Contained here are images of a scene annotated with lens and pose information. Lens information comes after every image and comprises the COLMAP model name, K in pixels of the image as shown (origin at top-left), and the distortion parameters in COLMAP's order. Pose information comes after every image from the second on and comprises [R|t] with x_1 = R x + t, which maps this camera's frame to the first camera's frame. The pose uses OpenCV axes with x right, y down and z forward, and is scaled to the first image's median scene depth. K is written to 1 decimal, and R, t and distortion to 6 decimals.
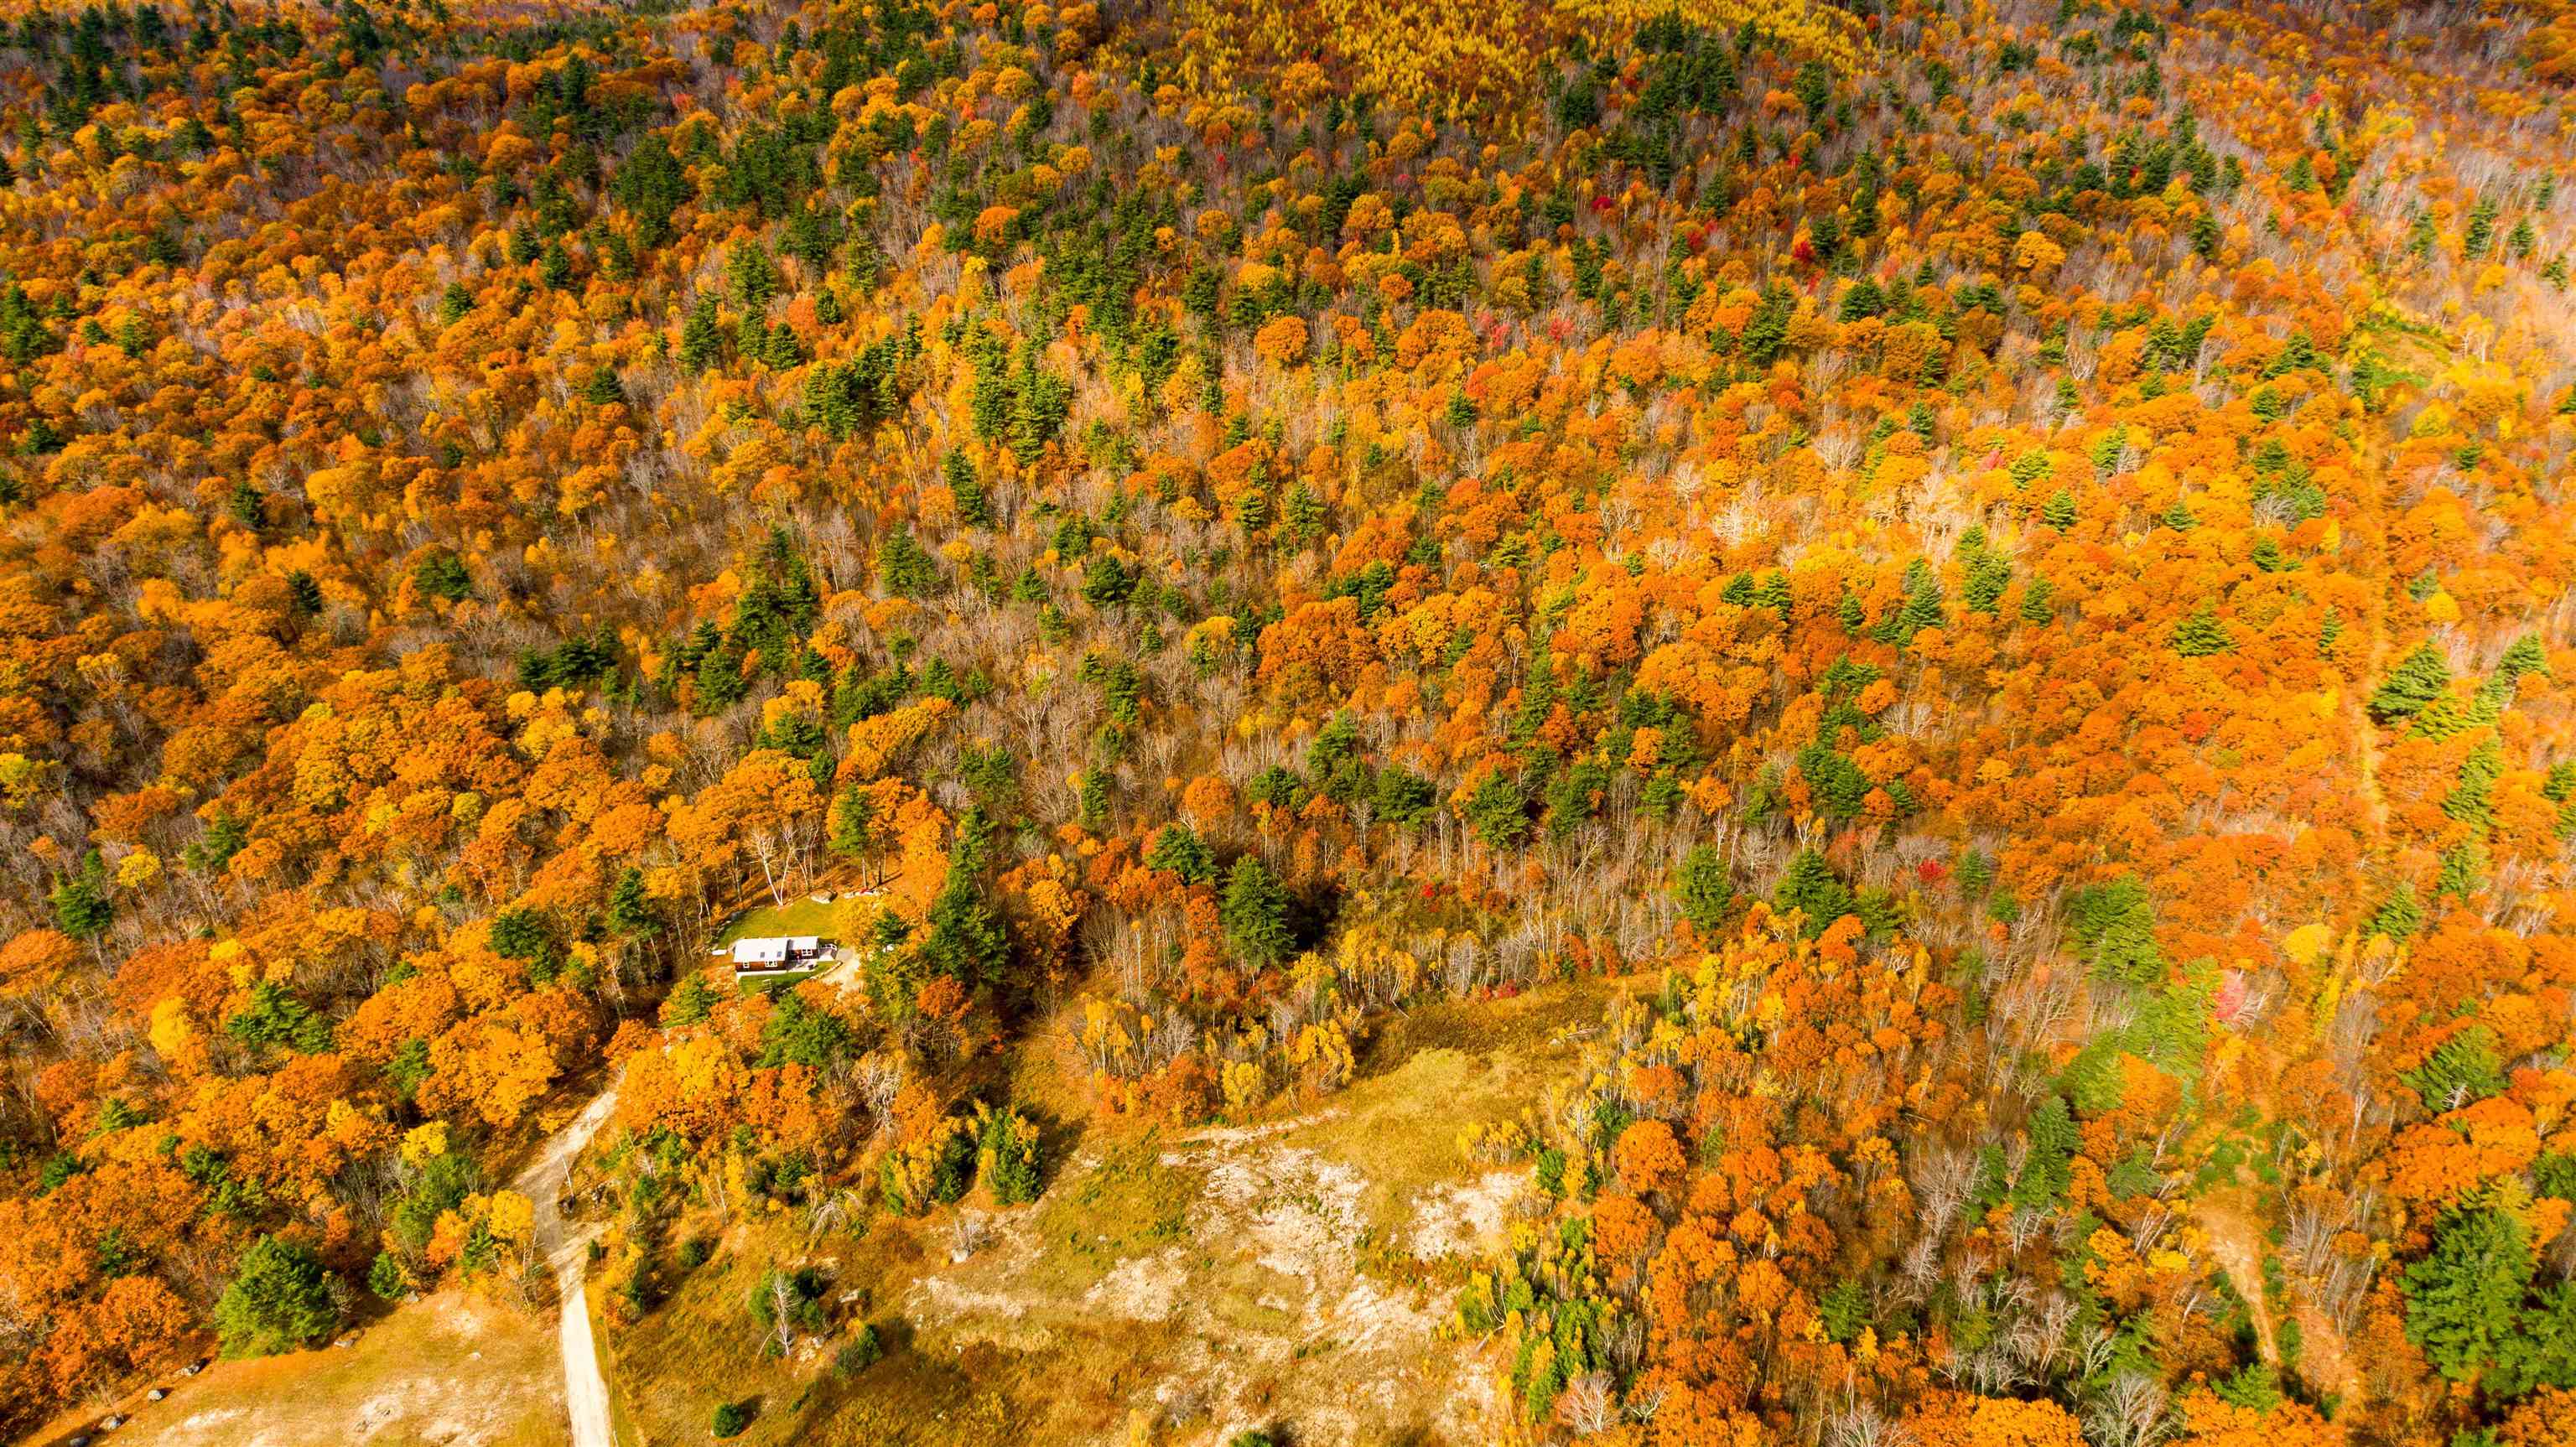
lens RADIAL K [[1743.9, 0, 1292.2], [0, 1743.9, 722.2], [0, 0, 1]] dist [-0.014761, 0.016029]
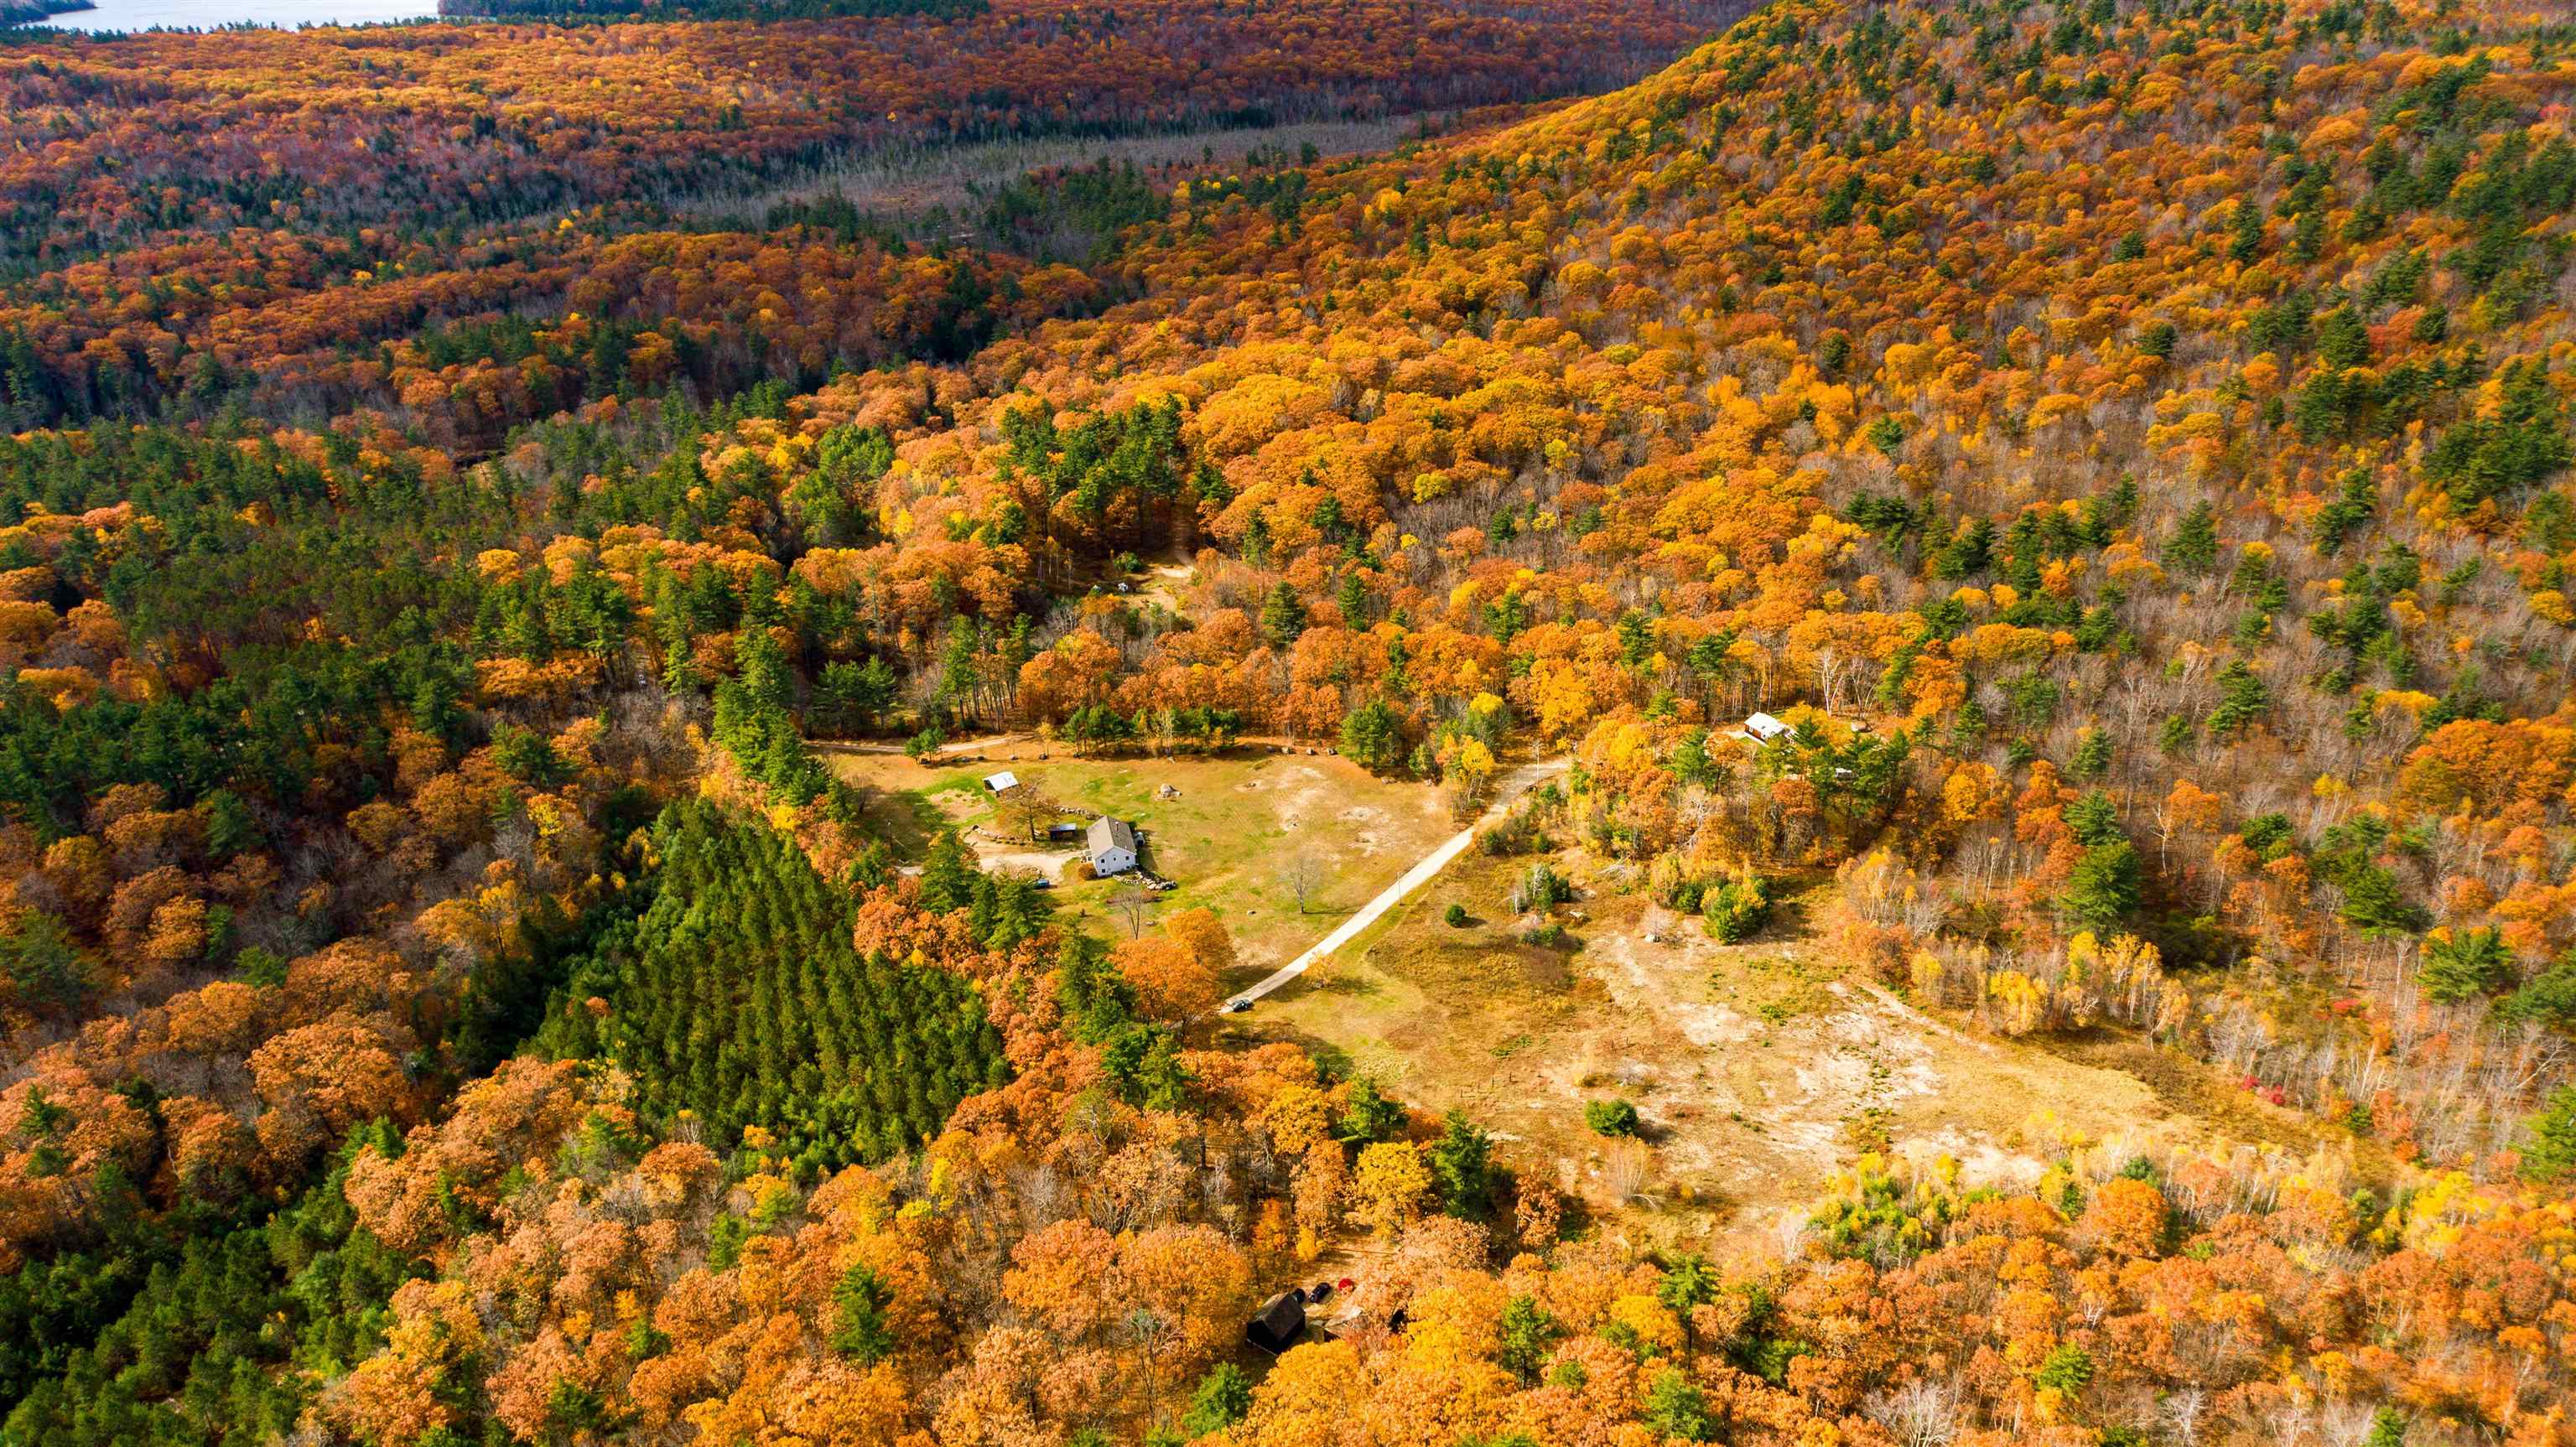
lens RADIAL K [[1743.9, 0, 1287.7], [0, 1743.9, 722.5], [0, 0, 1]] dist [-0.014761, 0.016029]
pose [[0.424440, 0.405973, -0.809343, 0.412521], [-0.398661, 0.886339, 0.235527, -0.022079], [0.812970, 0.222686, 0.538043, 0.022161]]
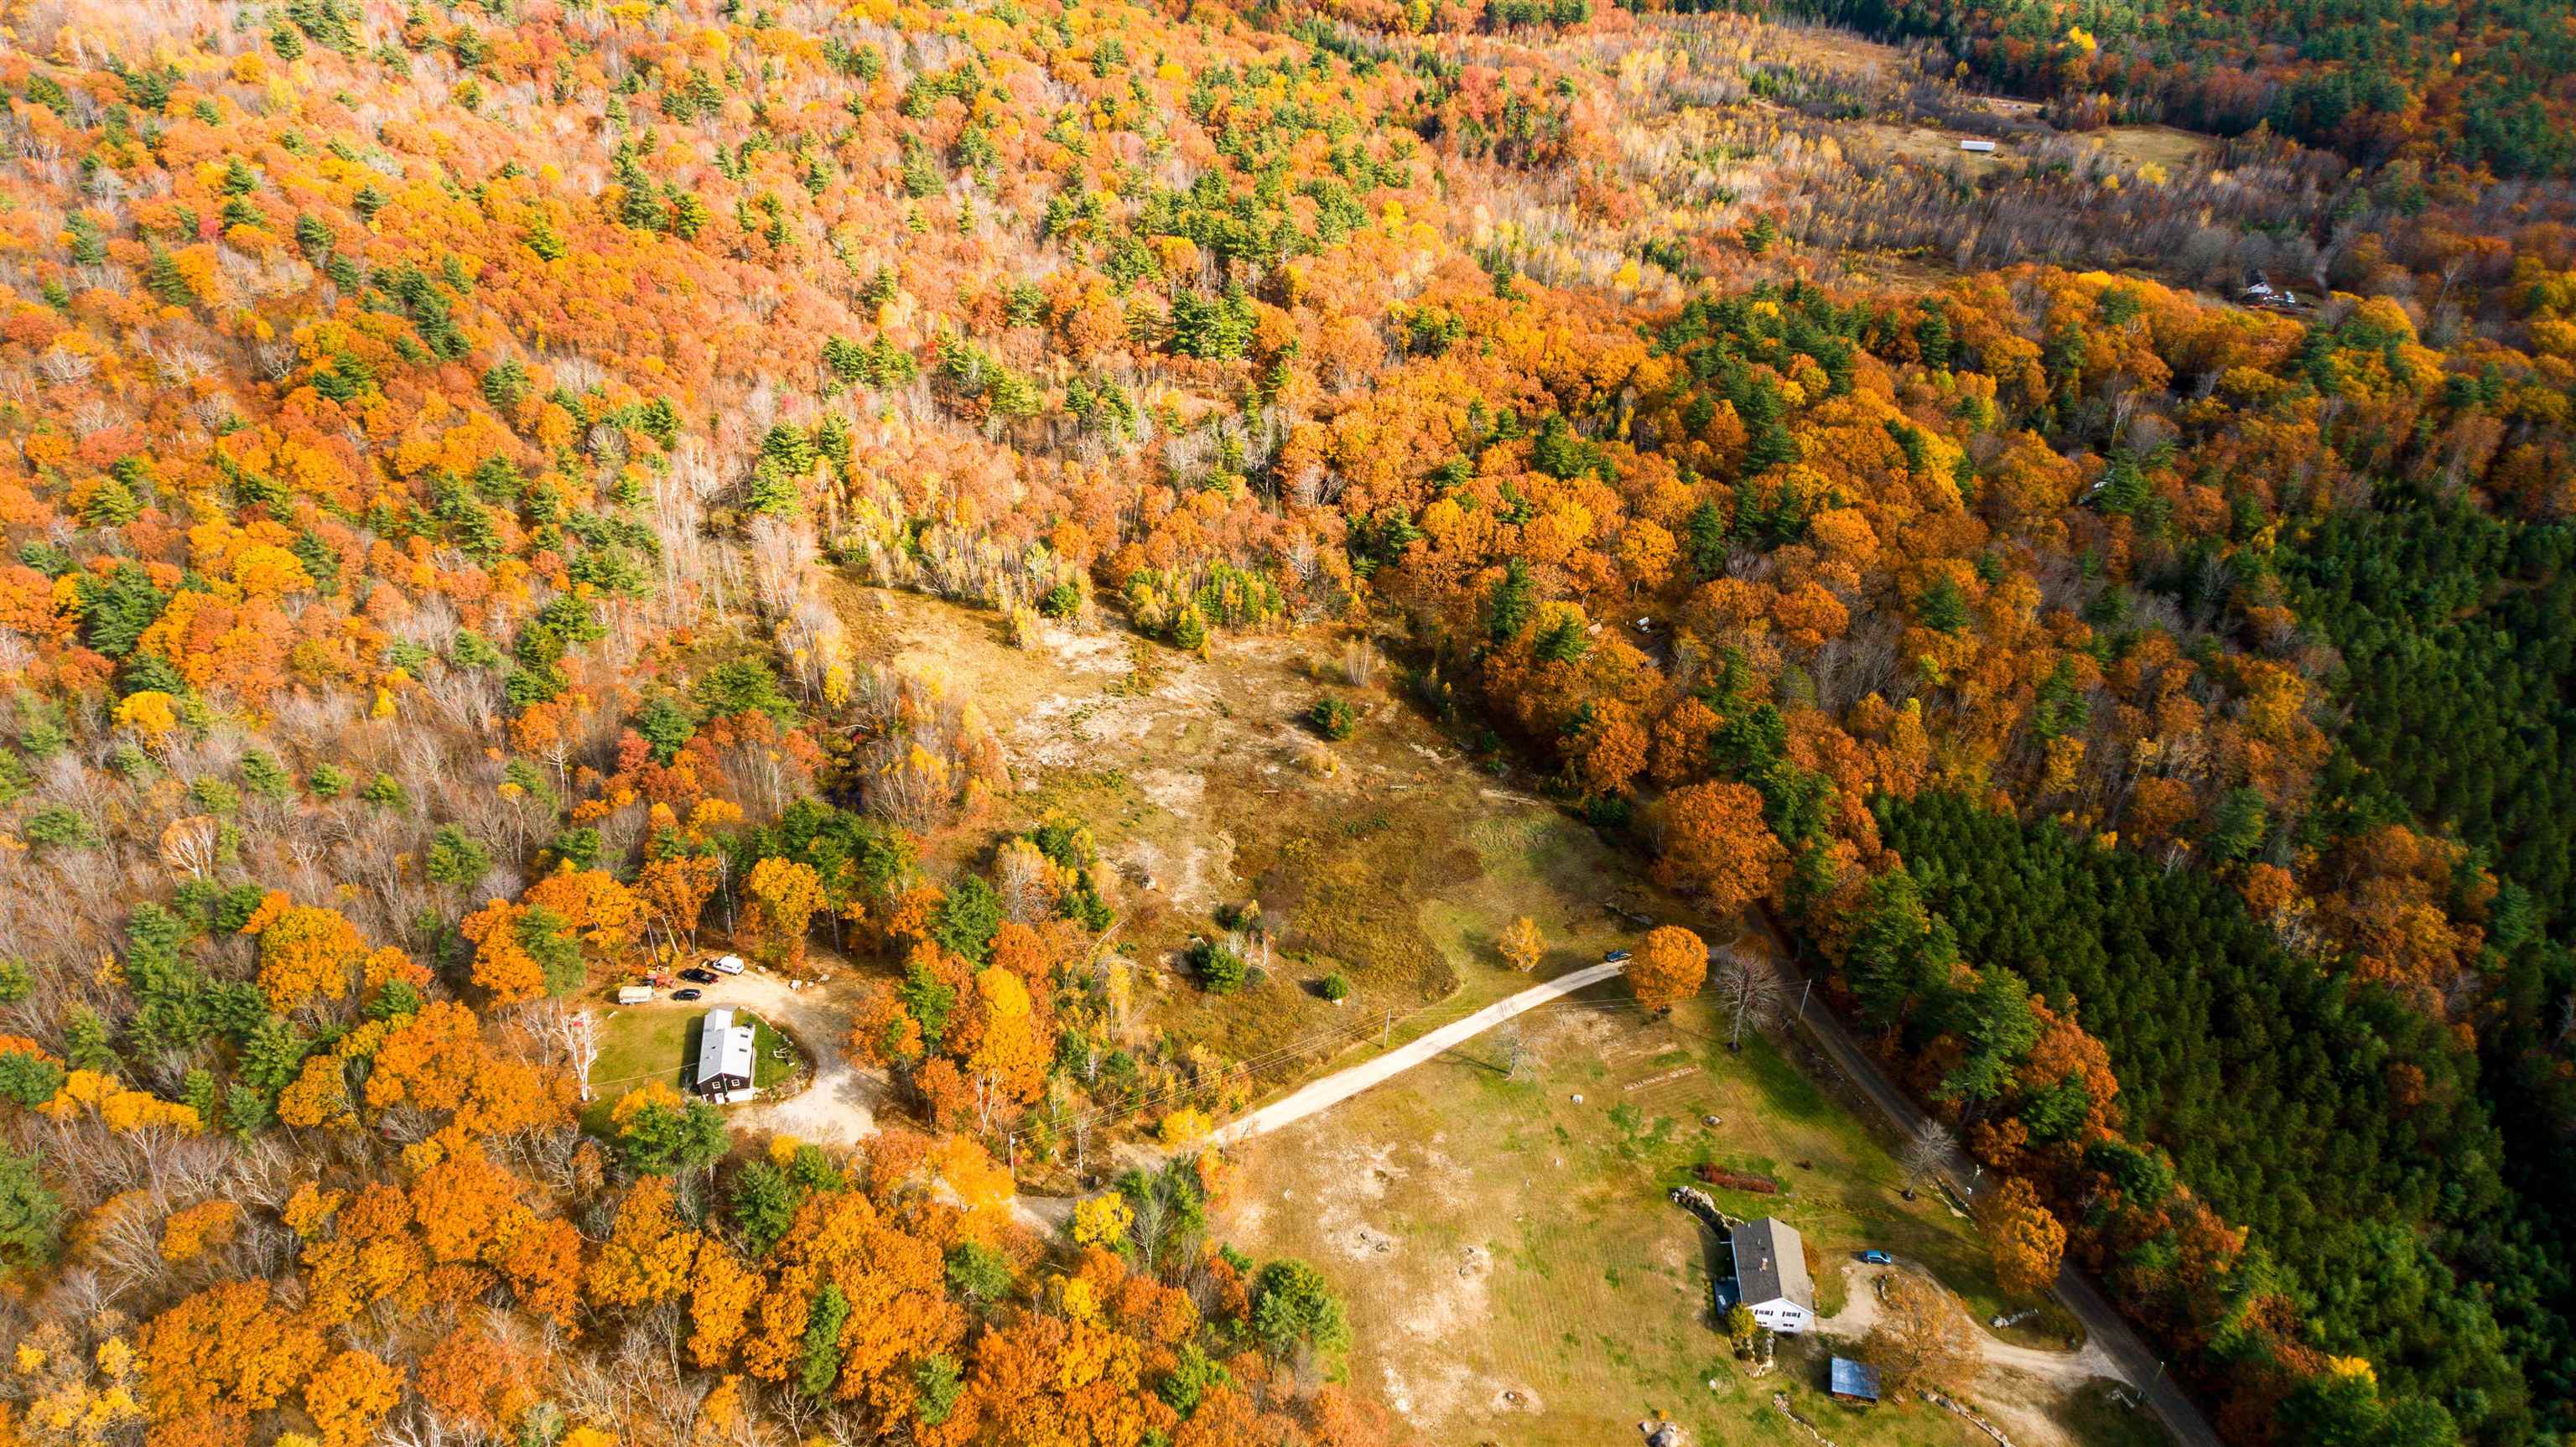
lens RADIAL K [[1743.9, 0, 1286.8], [0, 1743.9, 711.5], [0, 0, 1]] dist [-0.014761, 0.016029]
pose [[-0.132070, -0.551742, 0.823491, -0.657240], [0.444874, 0.709407, 0.546653, -0.221692], [-0.885802, 0.438546, 0.151764, 0.414840]]
